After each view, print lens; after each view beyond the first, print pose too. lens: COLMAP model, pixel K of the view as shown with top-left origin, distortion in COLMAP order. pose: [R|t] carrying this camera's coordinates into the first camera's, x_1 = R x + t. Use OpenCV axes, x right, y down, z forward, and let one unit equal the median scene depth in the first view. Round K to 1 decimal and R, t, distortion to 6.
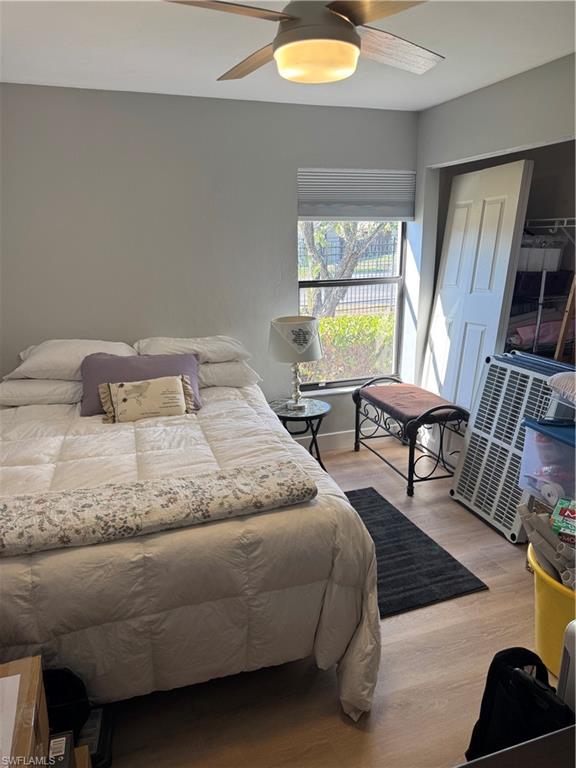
lens RADIAL K [[542.8, 0, 288.8], [0, 542.8, 380.6], [0, 0, 1]] dist [0.057505, -0.069156]
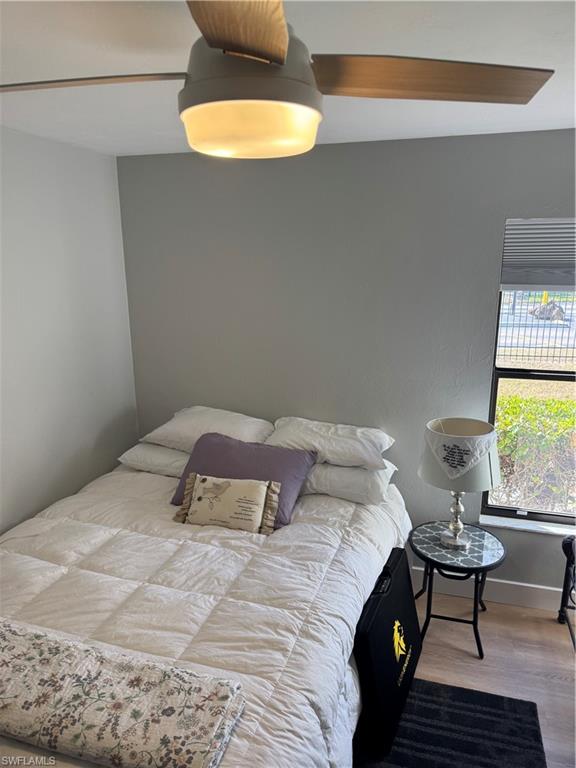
lens RADIAL K [[542.8, 0, 285.5], [0, 542.8, 381.3], [0, 0, 1]] dist [0.057505, -0.069156]
pose [[0.804303, 0.144217, -0.576453, 0.297416], [-0.153557, 0.987594, 0.032823, -0.204112], [0.574035, 0.062119, 0.816471, 0.335518]]
